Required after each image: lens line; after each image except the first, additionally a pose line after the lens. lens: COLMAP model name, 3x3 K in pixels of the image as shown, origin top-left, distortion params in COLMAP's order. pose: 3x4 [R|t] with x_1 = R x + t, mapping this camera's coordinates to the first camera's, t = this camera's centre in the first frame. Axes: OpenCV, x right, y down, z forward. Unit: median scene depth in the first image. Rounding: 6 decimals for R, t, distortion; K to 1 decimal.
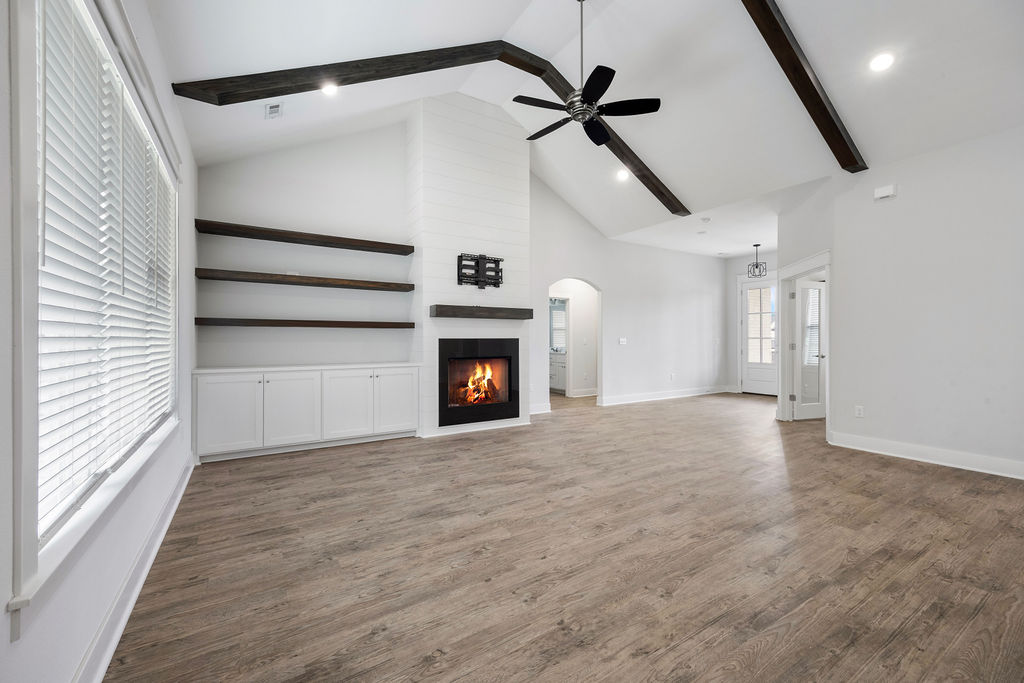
lens RADIAL K [[412.1, 0, 510.3], [0, 412.1, 343.0], [0, 0, 1]] dist [0.001555, 0.000075]
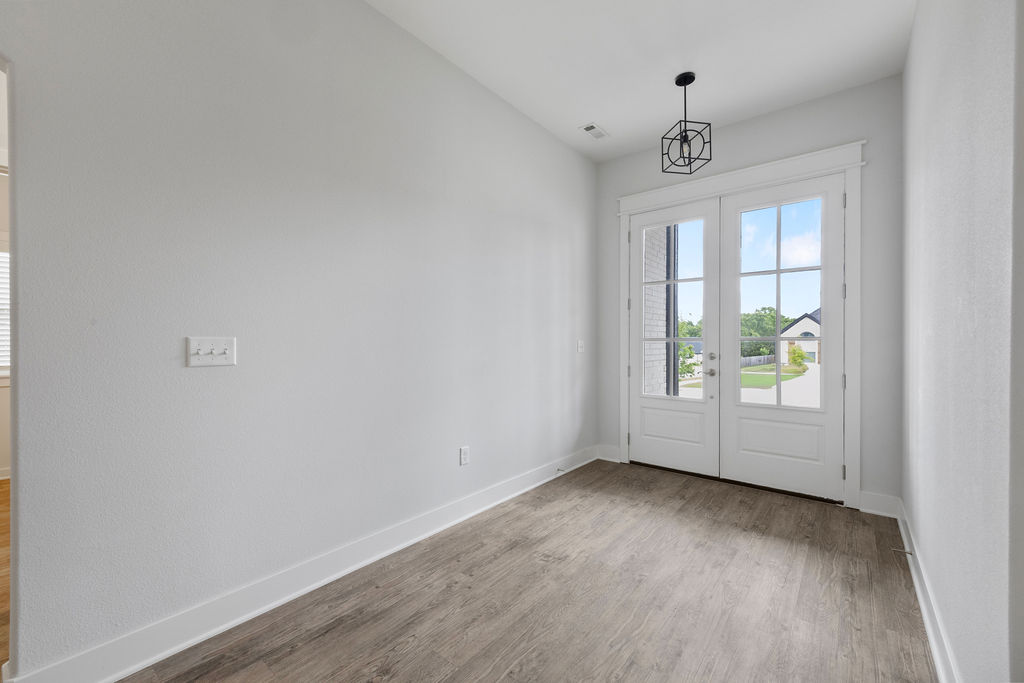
lens RADIAL K [[412.1, 0, 509.1], [0, 412.1, 342.3], [0, 0, 1]] dist [0.001555, 0.000075]
pose [[0.948698, 0.002987, 0.316169, 0.298567], [-0.003136, 0.999995, -0.000038, -0.008758], [-0.316167, -0.000956, 0.948703, 0.619650]]
